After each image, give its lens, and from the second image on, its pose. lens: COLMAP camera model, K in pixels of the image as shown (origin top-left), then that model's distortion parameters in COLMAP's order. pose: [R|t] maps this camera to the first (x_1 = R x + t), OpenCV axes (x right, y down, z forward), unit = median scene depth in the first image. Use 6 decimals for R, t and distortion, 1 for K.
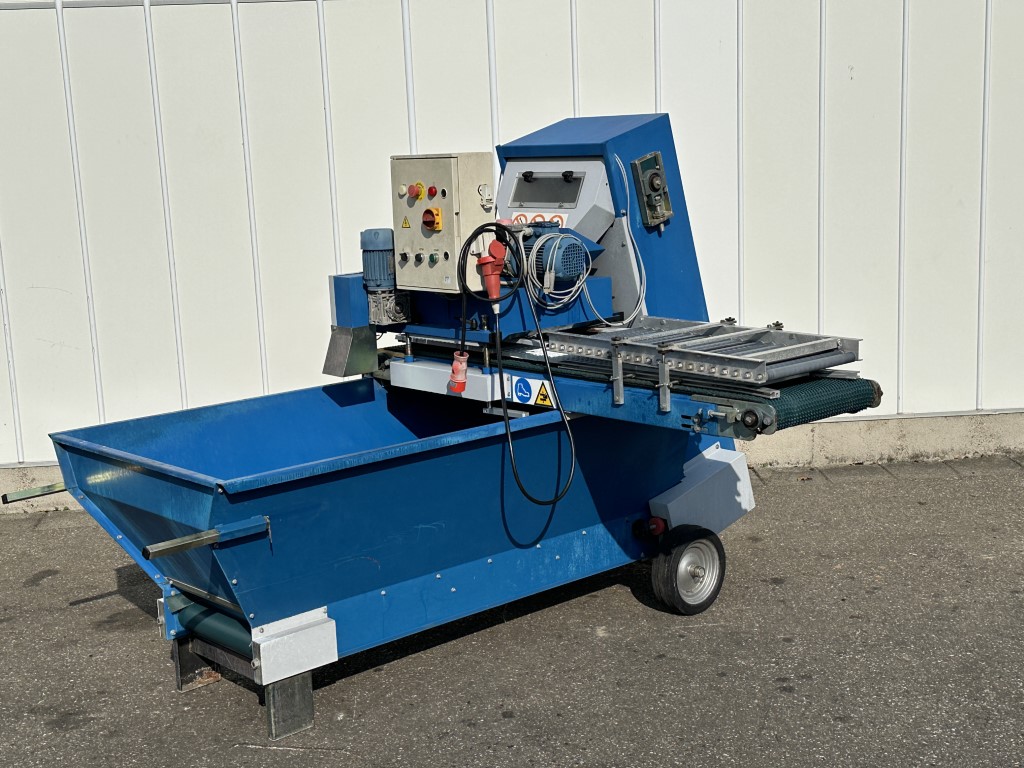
lens RADIAL K [[1408.6, 0, 512.0], [0, 1408.6, 384.0], [0, 0, 1]] dist [0.218522, -0.508431]
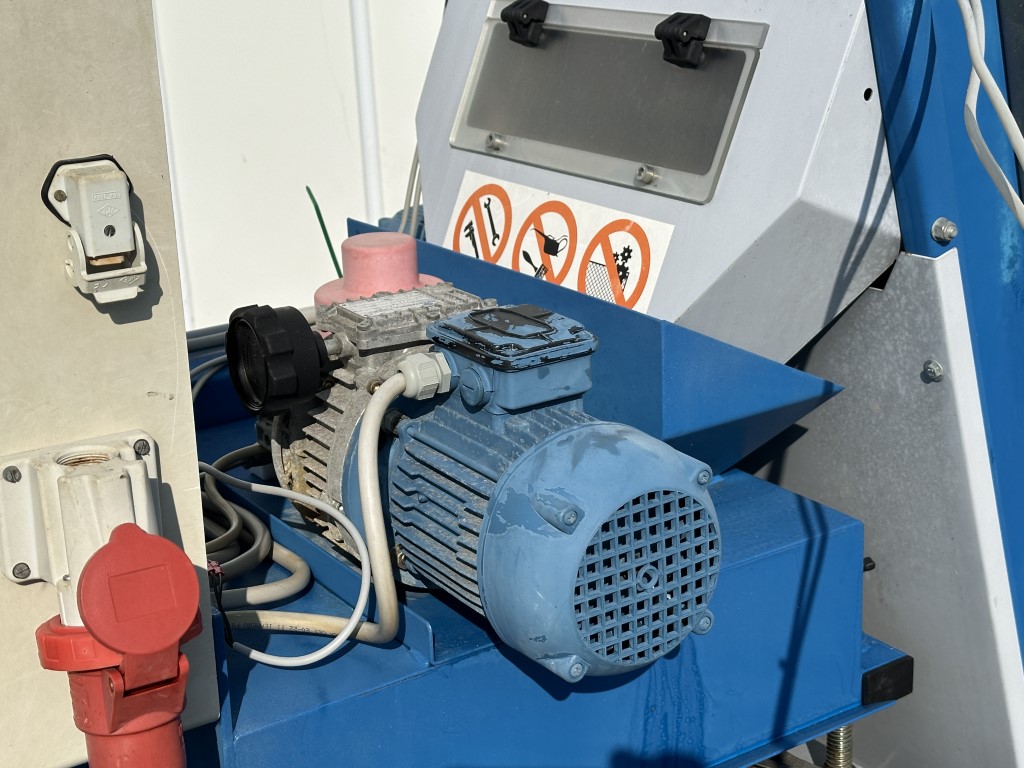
lens RADIAL K [[1610.8, 0, 512.0], [0, 1610.8, 384.0], [0, 0, 1]] dist [0.123123, 0.005346]
pose [[0.990361, 0.043198, -0.131599, 0.048299], [-0.023438, 0.988687, 0.148153, -0.131040], [0.136510, -0.143640, 0.980170, 0.748790]]
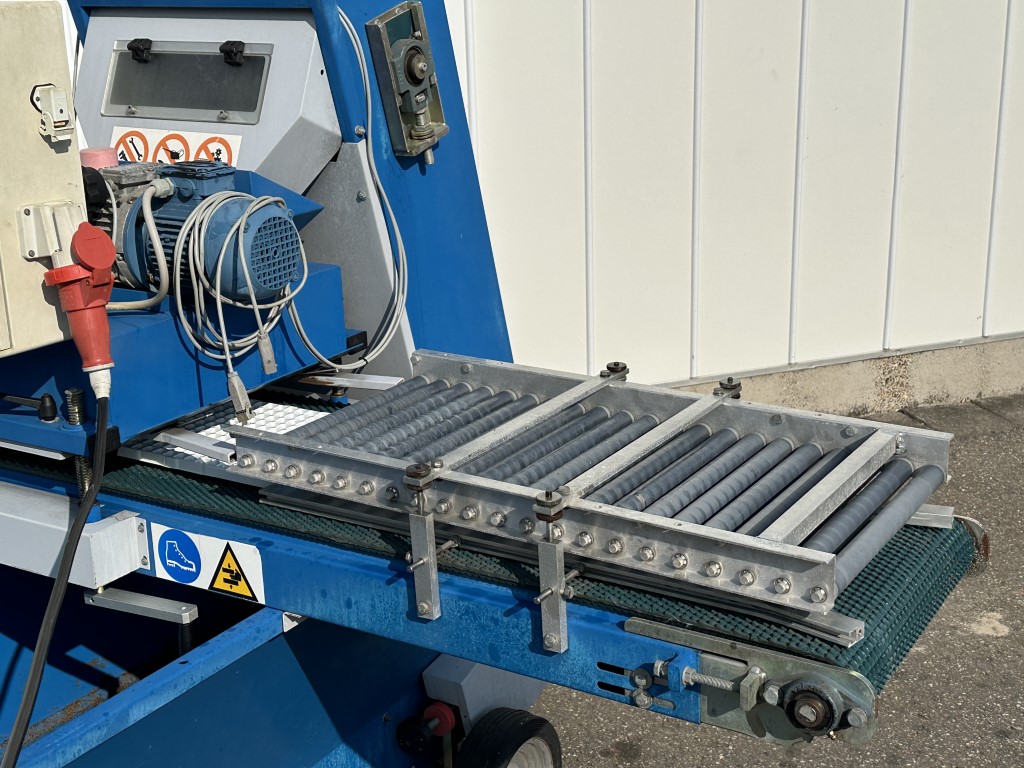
lens RADIAL K [[1408.6, 0, 512.0], [0, 1408.6, 384.0], [0, 0, 1]] dist [0.218522, -0.508431]
pose [[0.958574, -0.073673, 0.275150, -0.010337], [0.042607, 0.992190, 0.117229, -0.089480], [-0.281637, -0.100650, 0.954227, 0.510608]]
